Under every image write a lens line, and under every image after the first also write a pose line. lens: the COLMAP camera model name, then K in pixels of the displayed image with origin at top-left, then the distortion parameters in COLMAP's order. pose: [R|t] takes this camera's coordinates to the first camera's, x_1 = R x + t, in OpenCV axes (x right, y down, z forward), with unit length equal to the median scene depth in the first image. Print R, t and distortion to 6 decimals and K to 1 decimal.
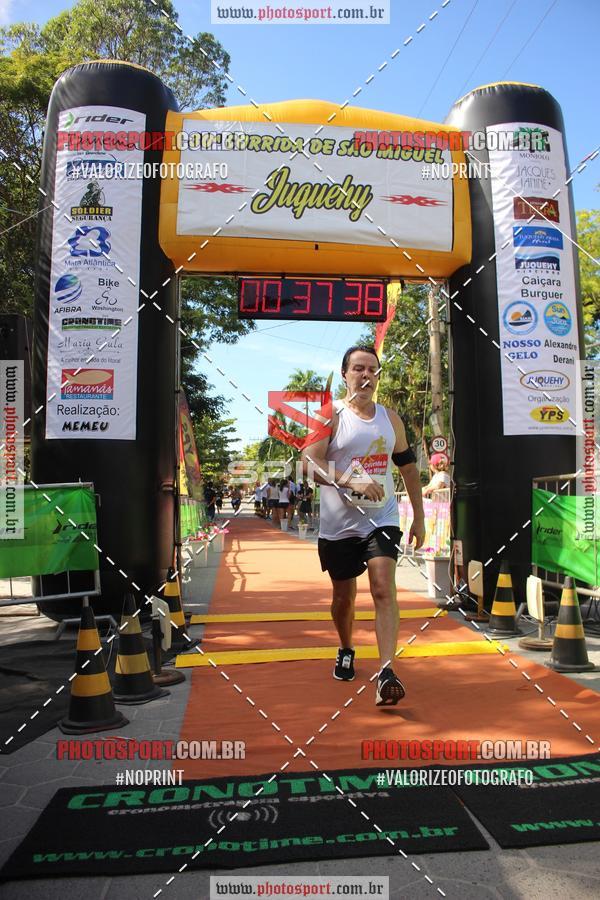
lens RADIAL K [[756.7, 0, 302.5], [0, 756.7, 454.9], [0, 0, 1]] dist [-0.150201, 0.124276]
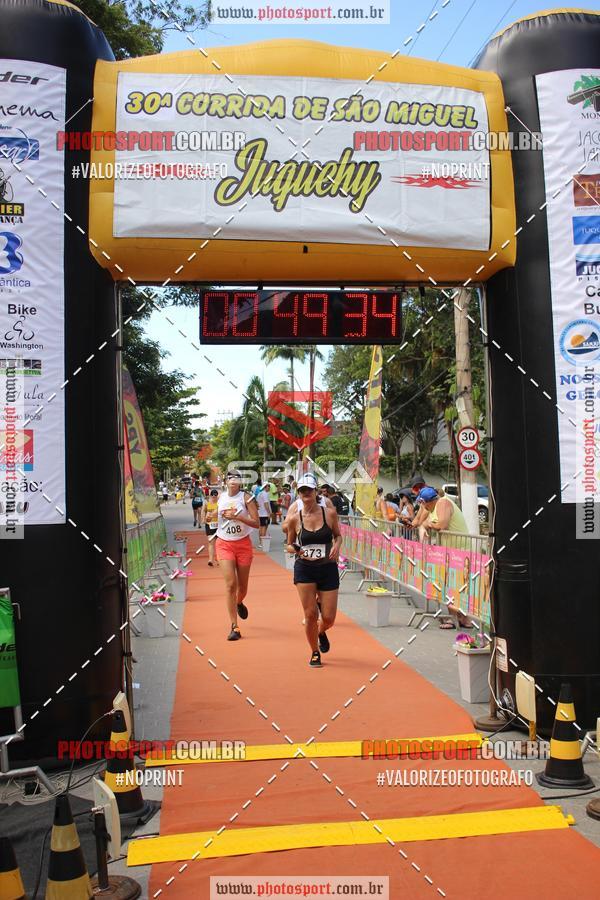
lens RADIAL K [[986.4, 0, 300.9], [0, 986.4, 450.1], [0, 0, 1]] dist [-0.117568, 0.146719]
pose [[0.999727, -0.019002, 0.013611, -0.002310], [0.018612, 0.999429, 0.028213, -0.109020], [-0.014139, -0.027952, 0.999509, 0.033150]]
